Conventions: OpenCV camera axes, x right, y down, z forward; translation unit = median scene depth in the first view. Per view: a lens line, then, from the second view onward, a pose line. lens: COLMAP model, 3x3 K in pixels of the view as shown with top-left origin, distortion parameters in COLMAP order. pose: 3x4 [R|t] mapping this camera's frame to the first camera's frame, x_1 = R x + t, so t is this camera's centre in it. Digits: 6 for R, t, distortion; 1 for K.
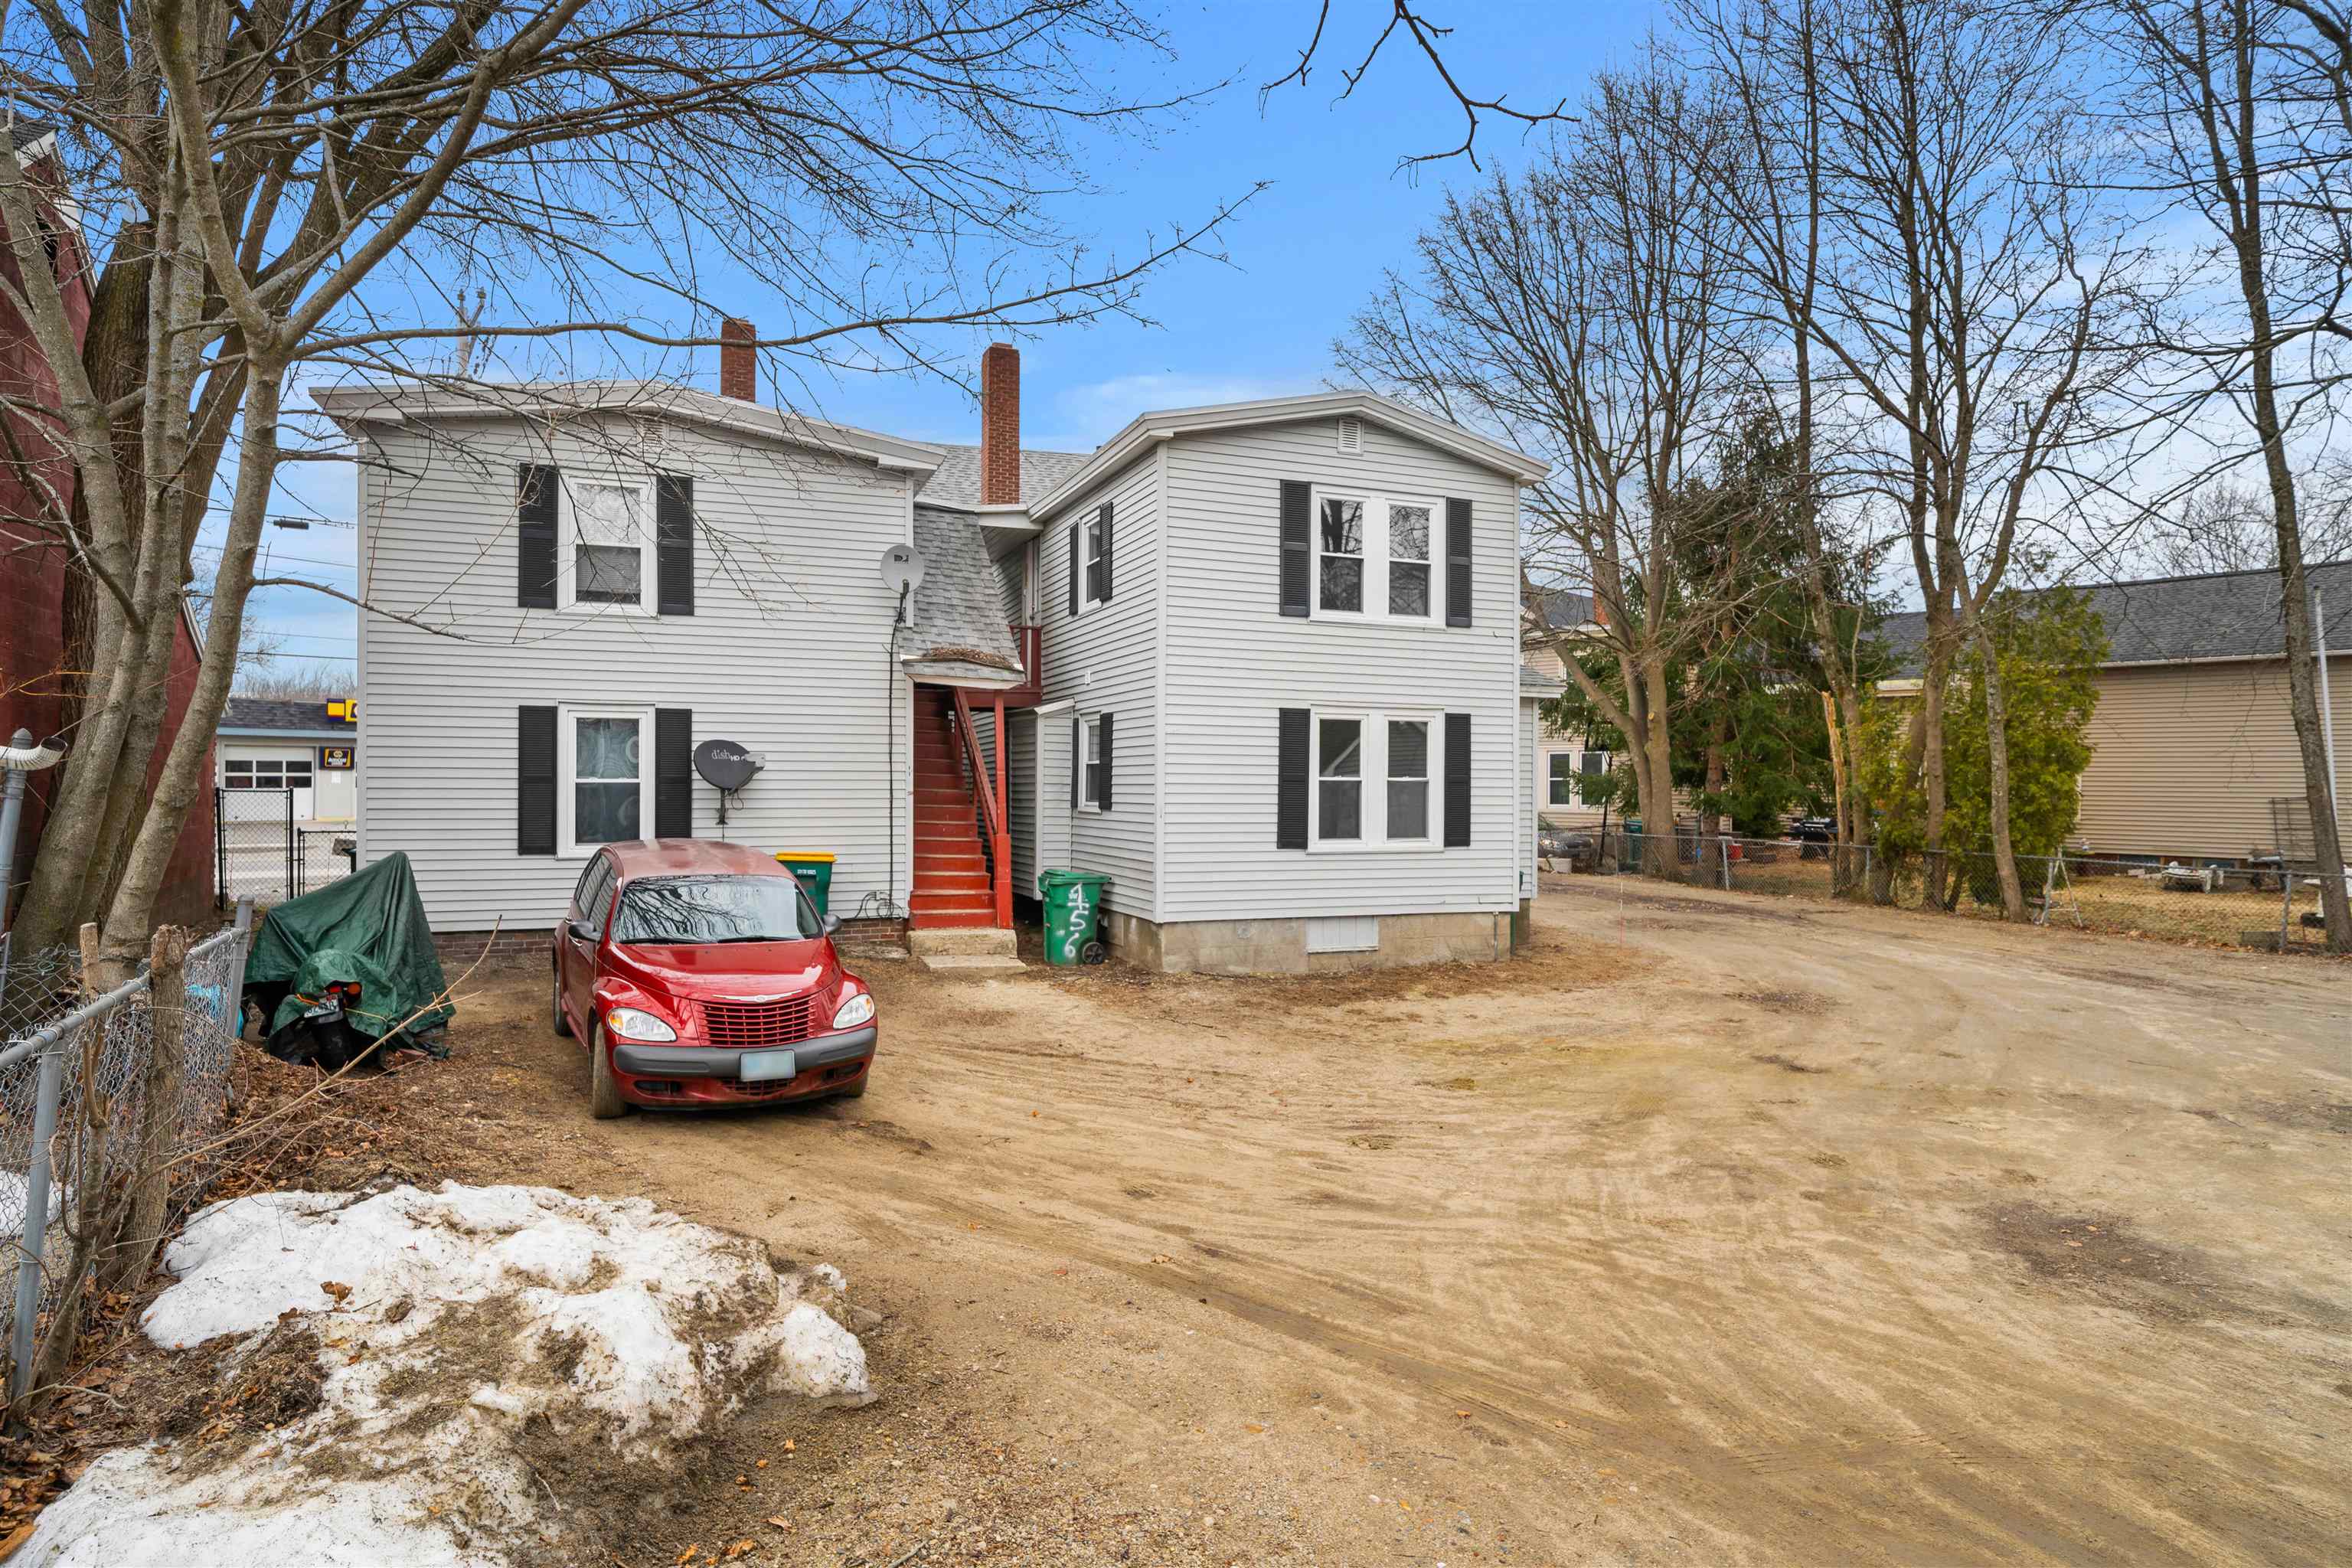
lens RADIAL K [[1255.3, 0, 1176.0], [0, 1255.3, 784.0], [0, 0, 1]] dist [-0.001121, 0.000378]
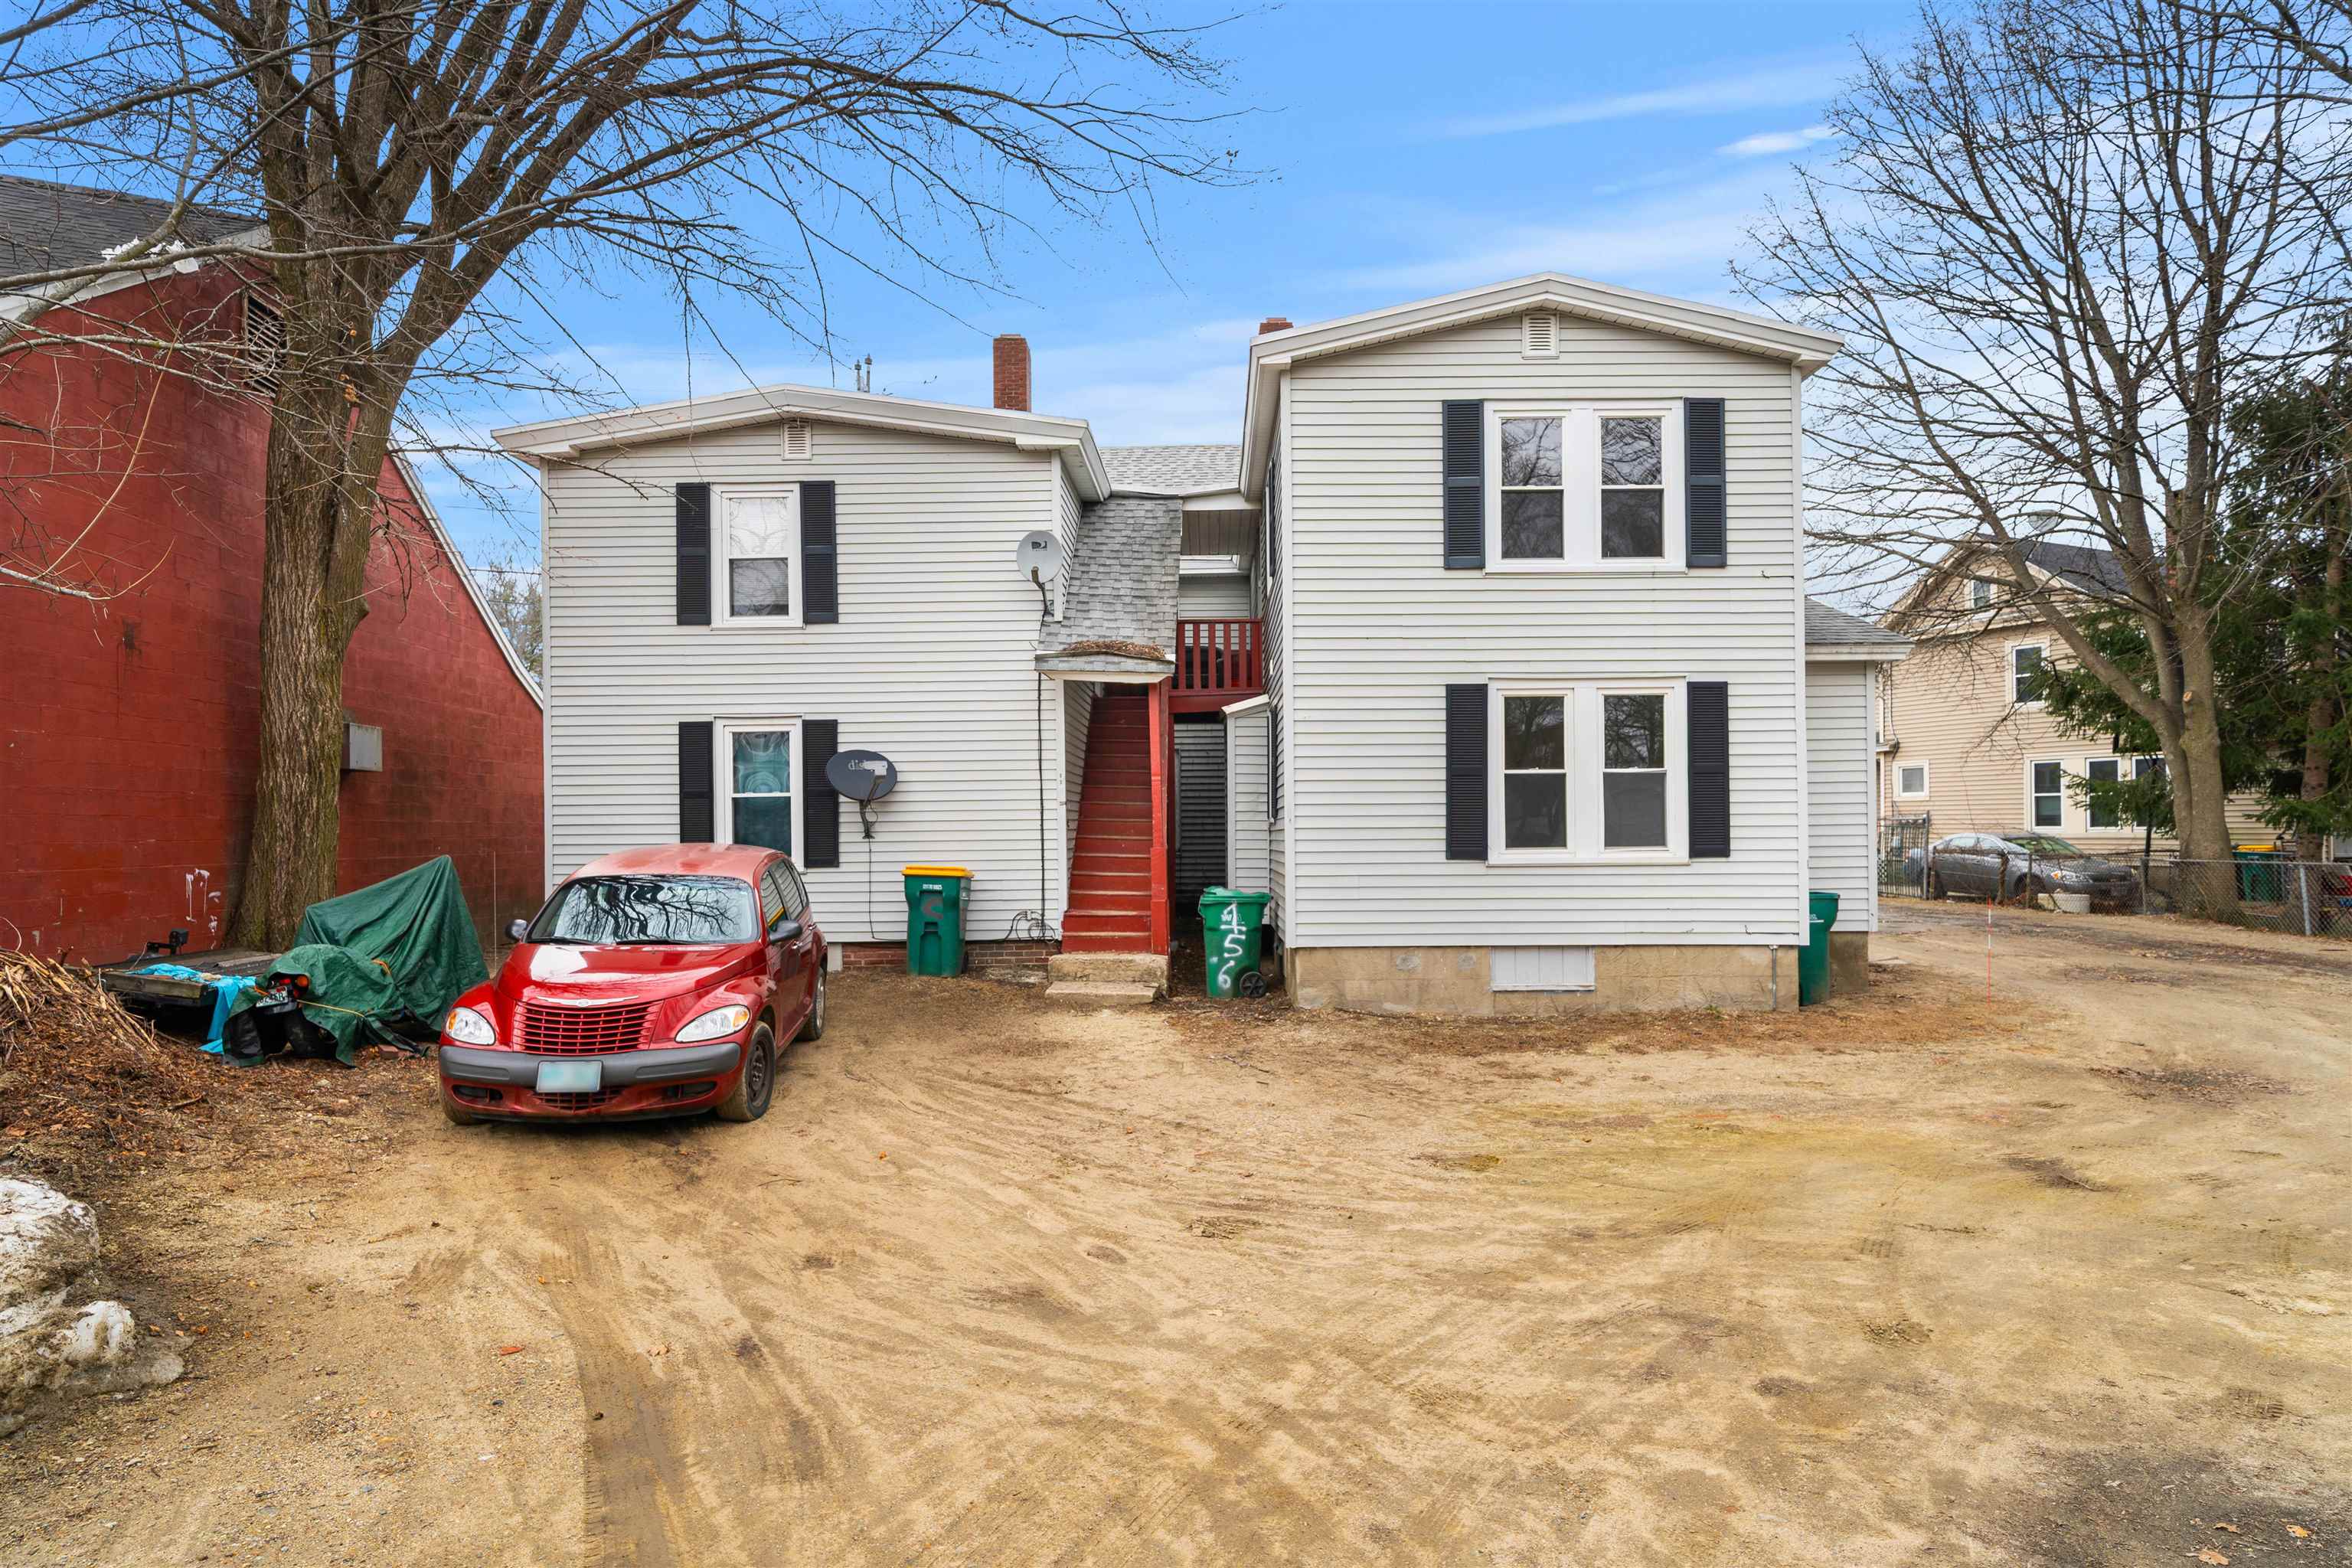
lens RADIAL K [[1308.9, 0, 1176.6], [0, 1308.9, 827.8], [0, 0, 1]] dist [-0.000968, 0.000432]
pose [[0.930711, -0.015285, -0.365437, 0.228453], [0.015764, 0.999874, -0.001675, 0.030039], [0.365417, -0.004201, 0.930835, 0.157480]]
